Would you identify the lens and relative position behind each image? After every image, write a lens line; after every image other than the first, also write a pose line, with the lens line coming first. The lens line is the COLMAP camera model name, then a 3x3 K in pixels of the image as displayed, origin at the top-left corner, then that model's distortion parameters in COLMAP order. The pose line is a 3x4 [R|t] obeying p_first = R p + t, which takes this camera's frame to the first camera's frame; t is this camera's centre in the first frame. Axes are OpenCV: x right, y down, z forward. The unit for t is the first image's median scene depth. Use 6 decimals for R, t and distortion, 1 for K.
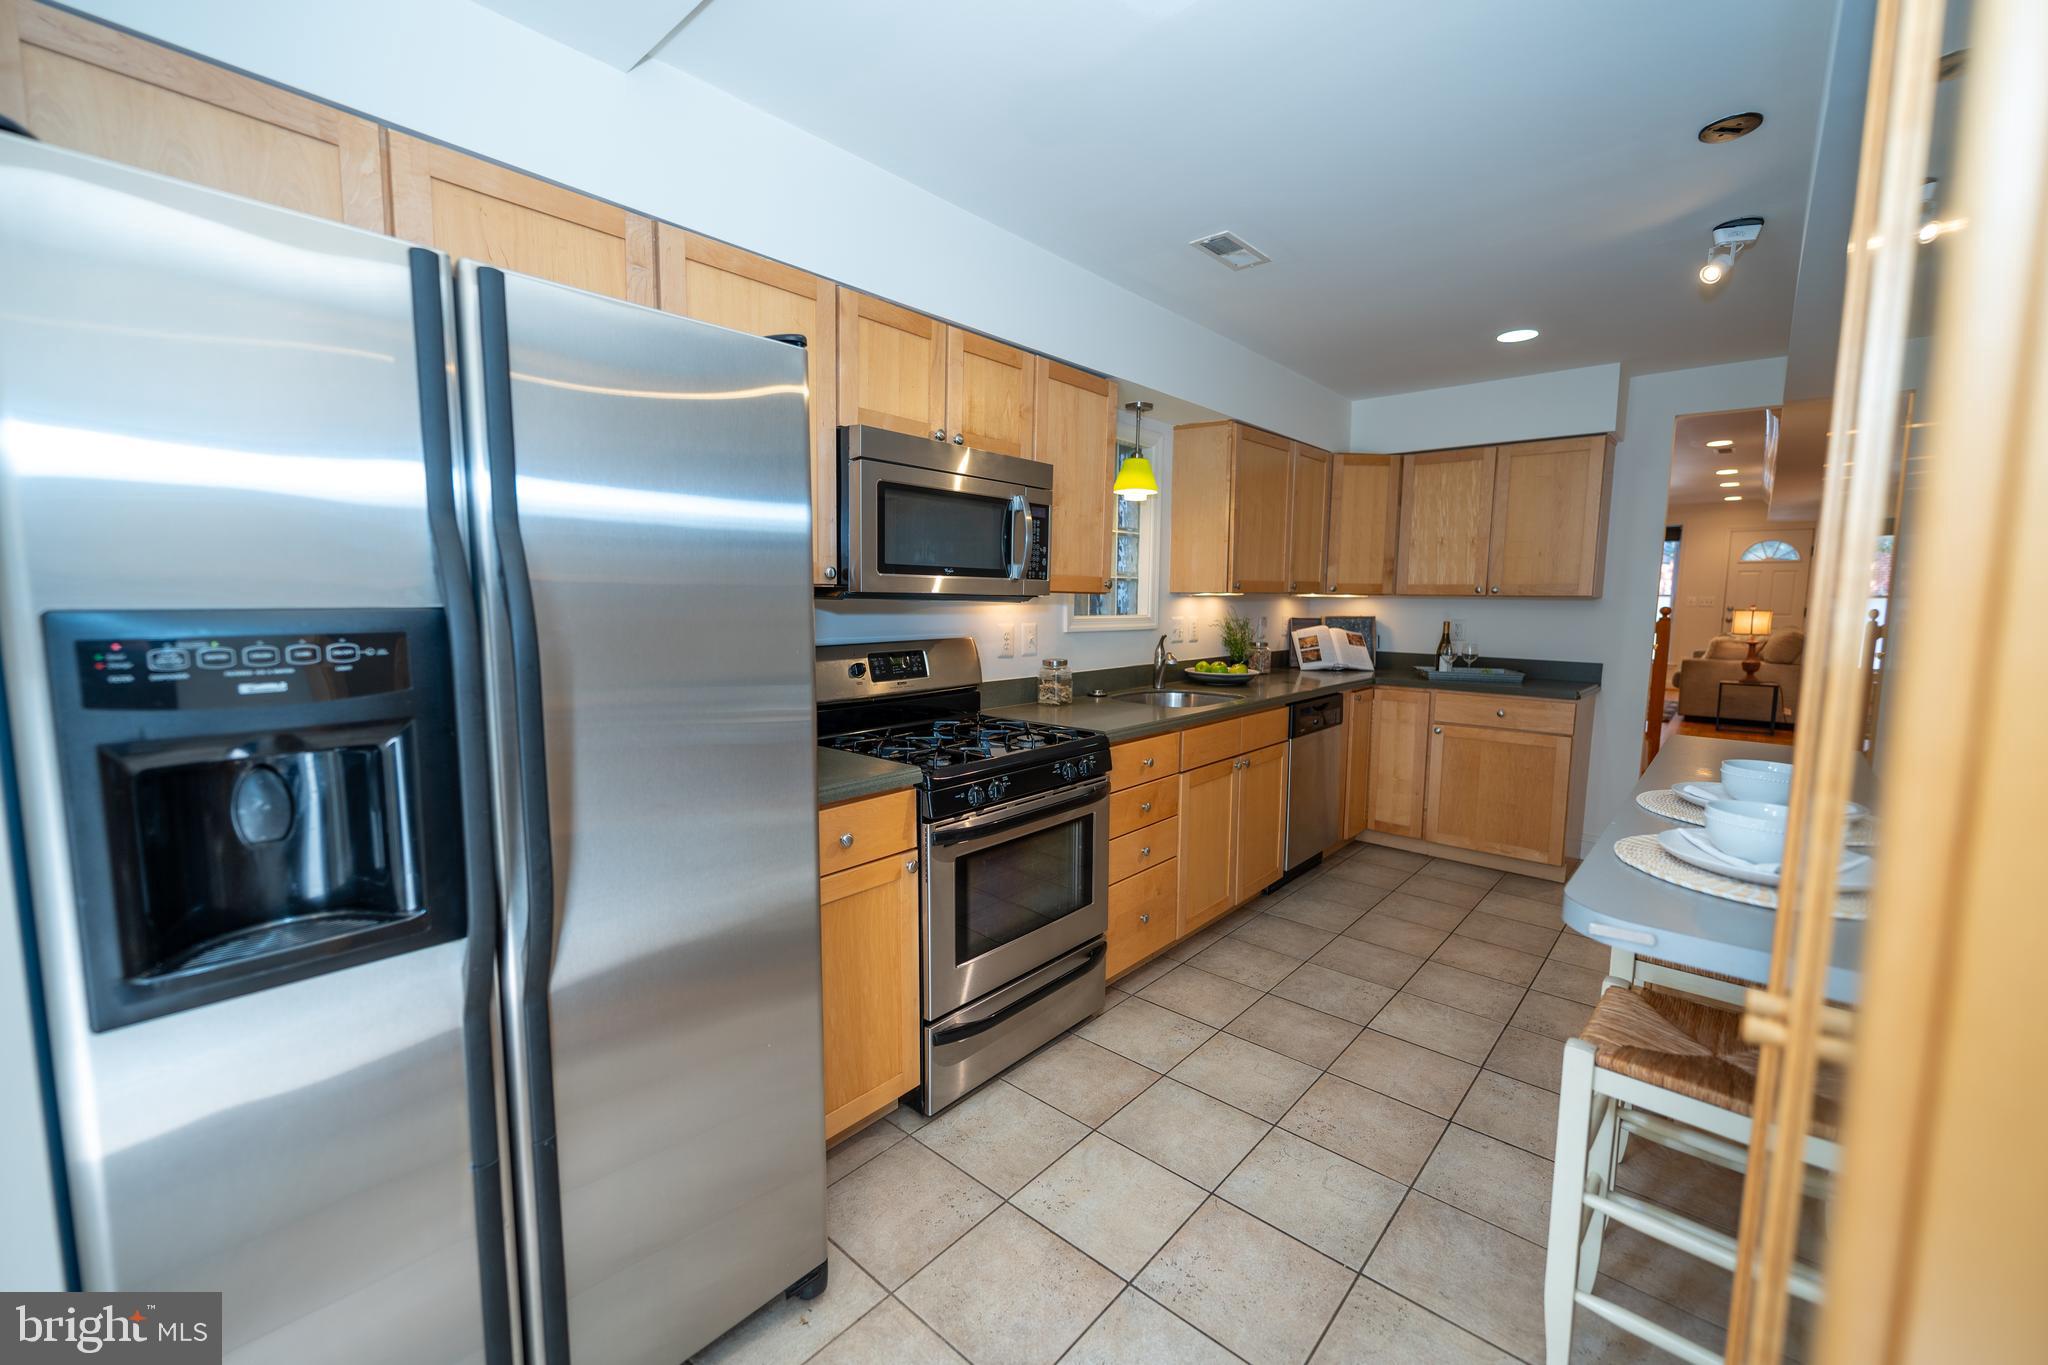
lens RADIAL K [[834.8, 0, 1024.8], [0, 834.8, 689.6], [0, 0, 1]] dist [0.000984, -0.000389]
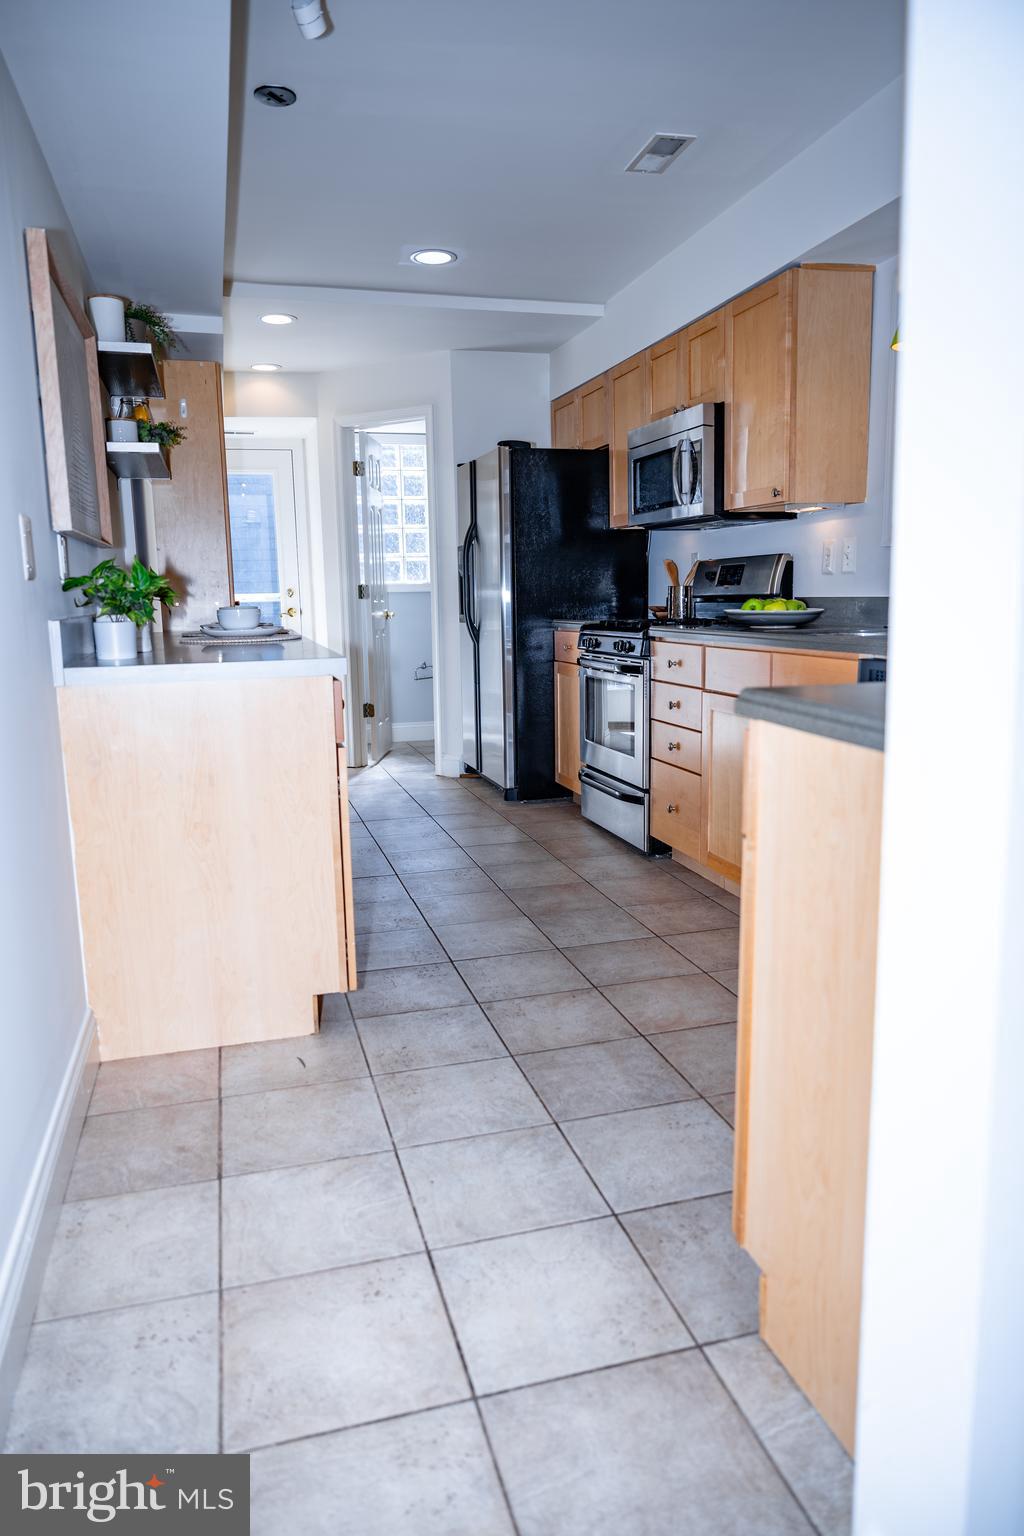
lens RADIAL K [[1042.0, 0, 497.2], [0, 1042.0, 758.7], [0, 0, 1]] dist [-0.003375, 0.003984]
pose [[-0.559376, 0.133338, -0.818120, 1.123773], [-0.079700, 0.973753, 0.213197, -0.051378], [0.825074, 0.184461, -0.534067, 1.242460]]
